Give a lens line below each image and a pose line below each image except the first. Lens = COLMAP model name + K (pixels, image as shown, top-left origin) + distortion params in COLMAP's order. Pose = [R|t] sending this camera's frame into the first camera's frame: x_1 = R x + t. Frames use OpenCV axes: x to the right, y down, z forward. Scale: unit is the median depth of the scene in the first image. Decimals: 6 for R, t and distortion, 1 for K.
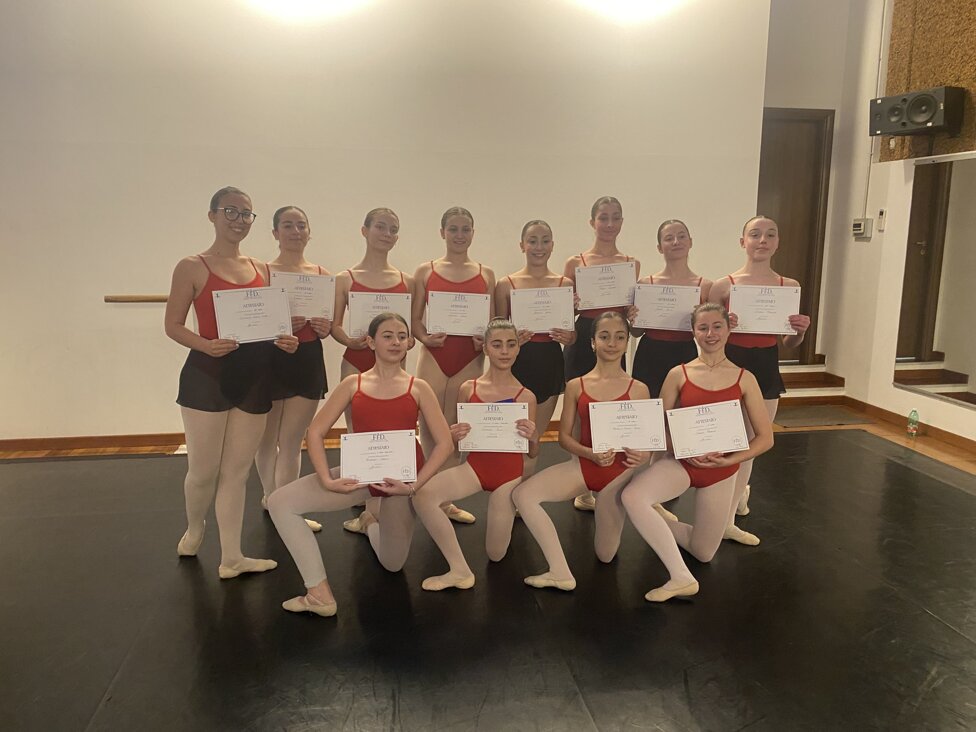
lens RADIAL K [[741.9, 0, 496.8], [0, 741.9, 363.5], [0, 0, 1]] dist [0.025722, -0.036454]
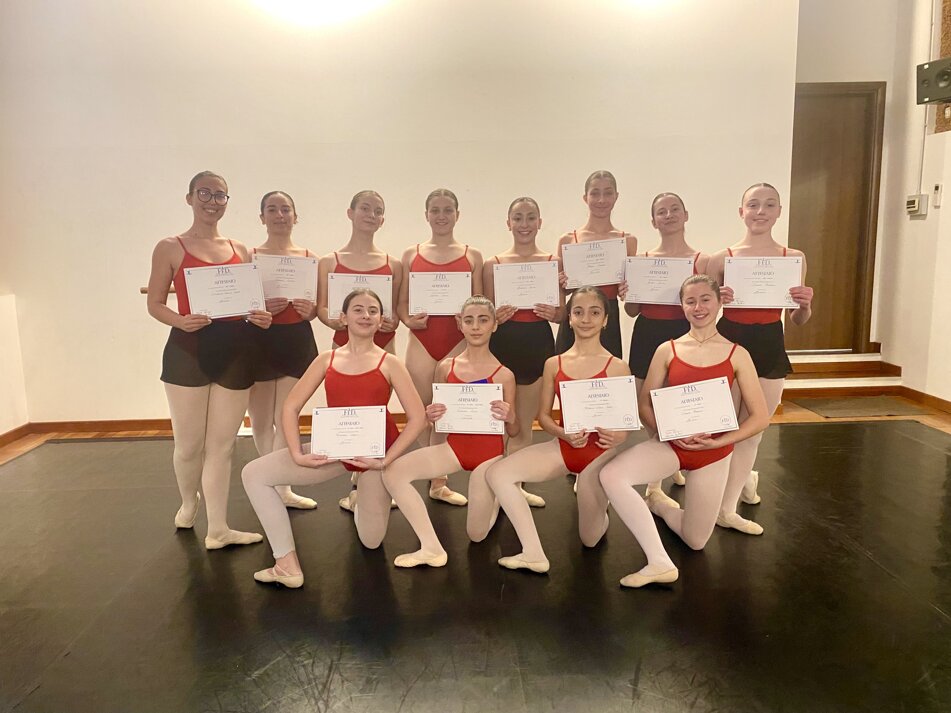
lens RADIAL K [[722.9, 0, 465.8], [0, 722.9, 357.7], [0, 0, 1]] dist [0.025722, -0.036454]
pose [[0.989568, -0.005983, -0.143942, 0.127233], [0.004609, 0.999941, -0.009873, 0.031515], [0.143992, 0.009106, 0.989537, 0.045060]]
